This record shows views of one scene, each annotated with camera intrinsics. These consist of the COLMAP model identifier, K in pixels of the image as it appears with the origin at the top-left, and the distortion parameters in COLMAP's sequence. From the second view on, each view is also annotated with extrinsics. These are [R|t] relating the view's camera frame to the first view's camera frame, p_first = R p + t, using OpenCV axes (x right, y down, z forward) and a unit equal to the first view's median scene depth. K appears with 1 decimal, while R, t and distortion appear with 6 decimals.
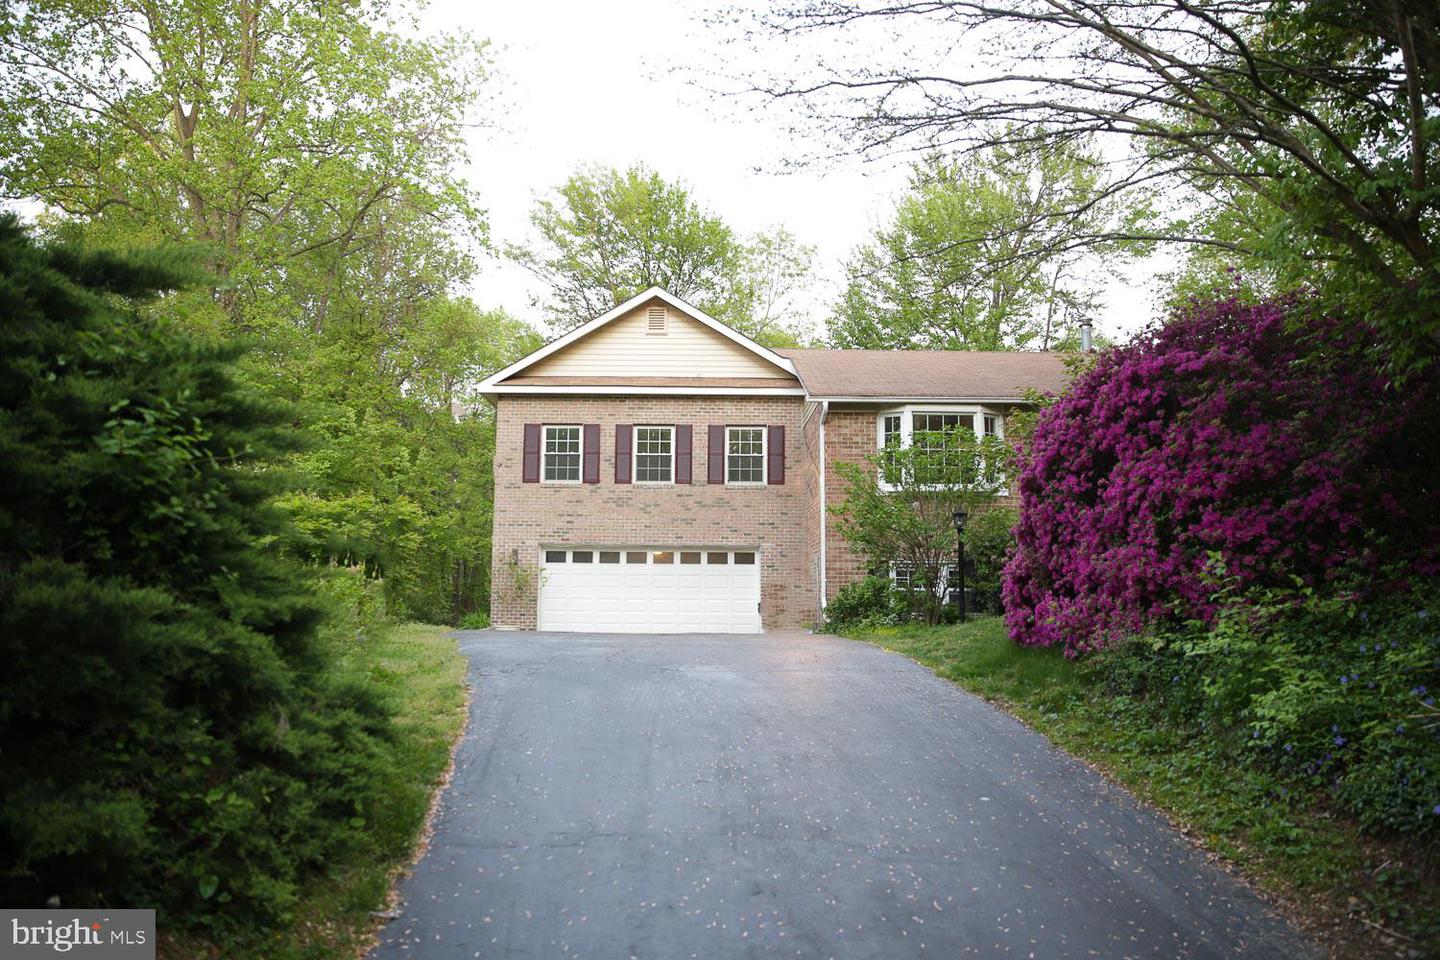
lens RADIAL K [[975.9, 0, 720.0], [0, 975.9, 480.0], [0, 0, 1]] dist [-0.111646, 0.091270]
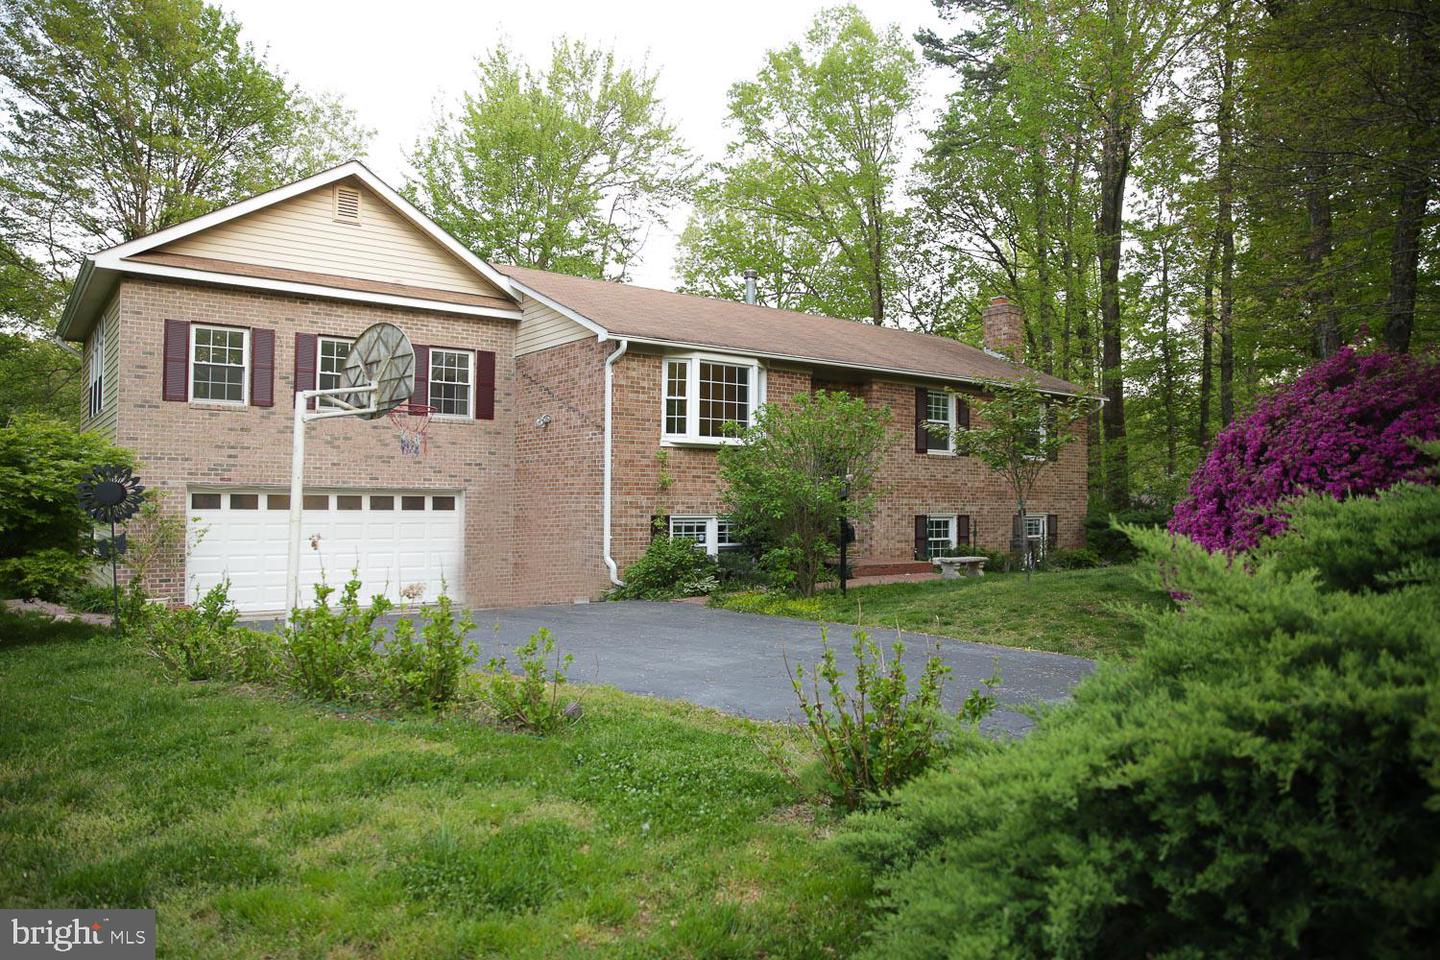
lens RADIAL K [[975.9, 0, 720.0], [0, 975.9, 480.0], [0, 0, 1]] dist [-0.111646, 0.091270]
pose [[0.805485, 0.015641, 0.592409, -0.284660], [-0.072078, 0.994816, 0.071738, -0.018927], [-0.588216, -0.100483, 0.802437, 0.175308]]
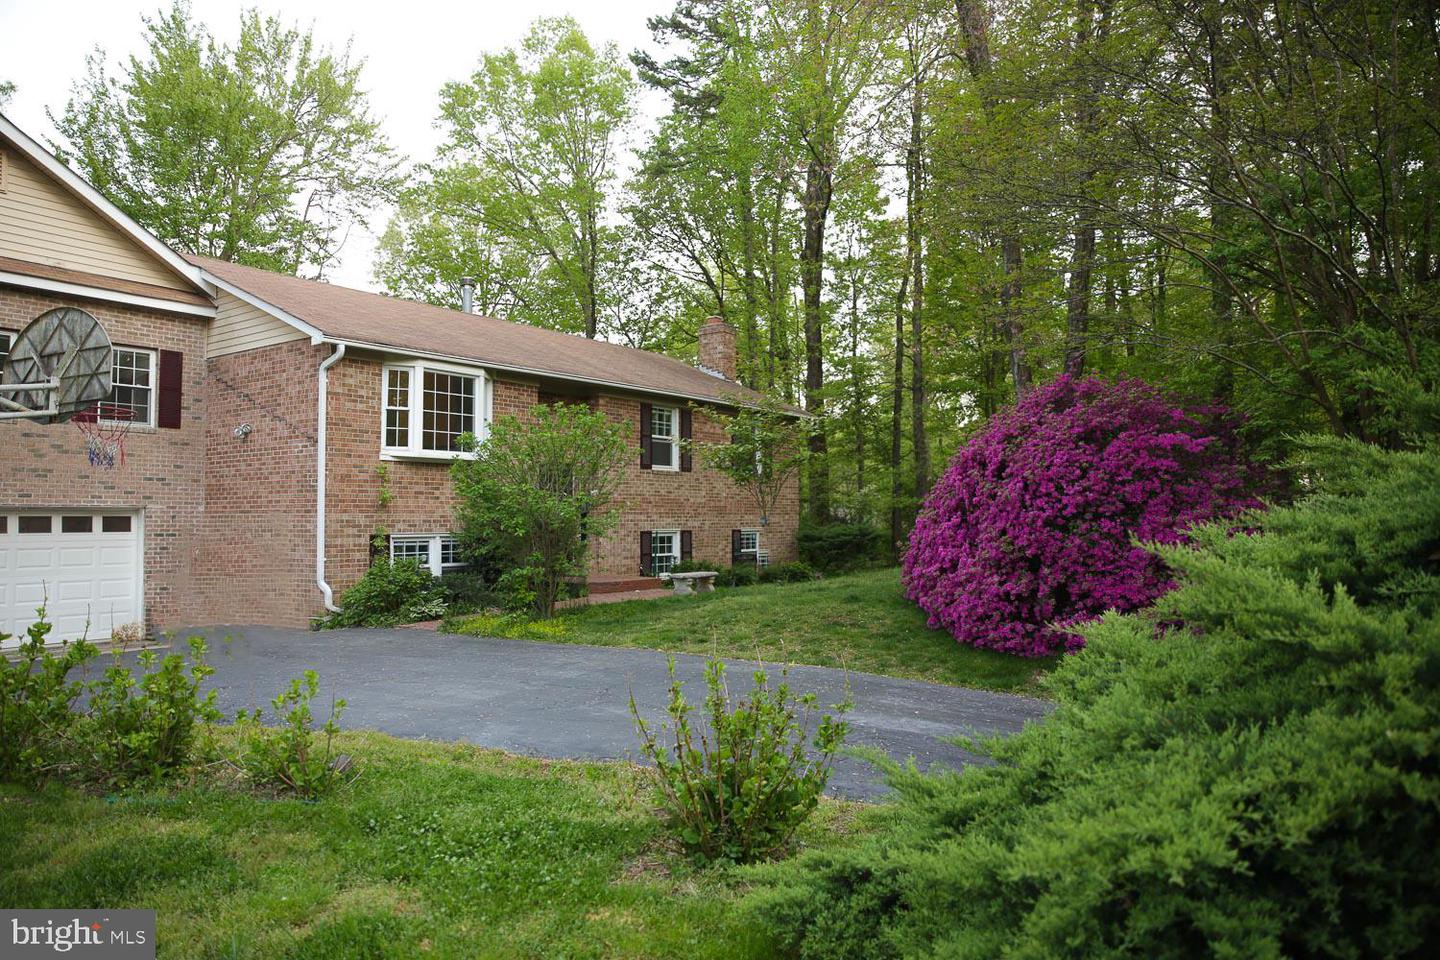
lens RADIAL K [[975.9, 0, 720.0], [0, 975.9, 480.0], [0, 0, 1]] dist [-0.111646, 0.091270]
pose [[0.587209, 0.026436, 0.809004, -0.290653], [-0.087126, 0.995724, 0.030702, -0.015551], [-0.804733, -0.088514, 0.587001, 0.208164]]
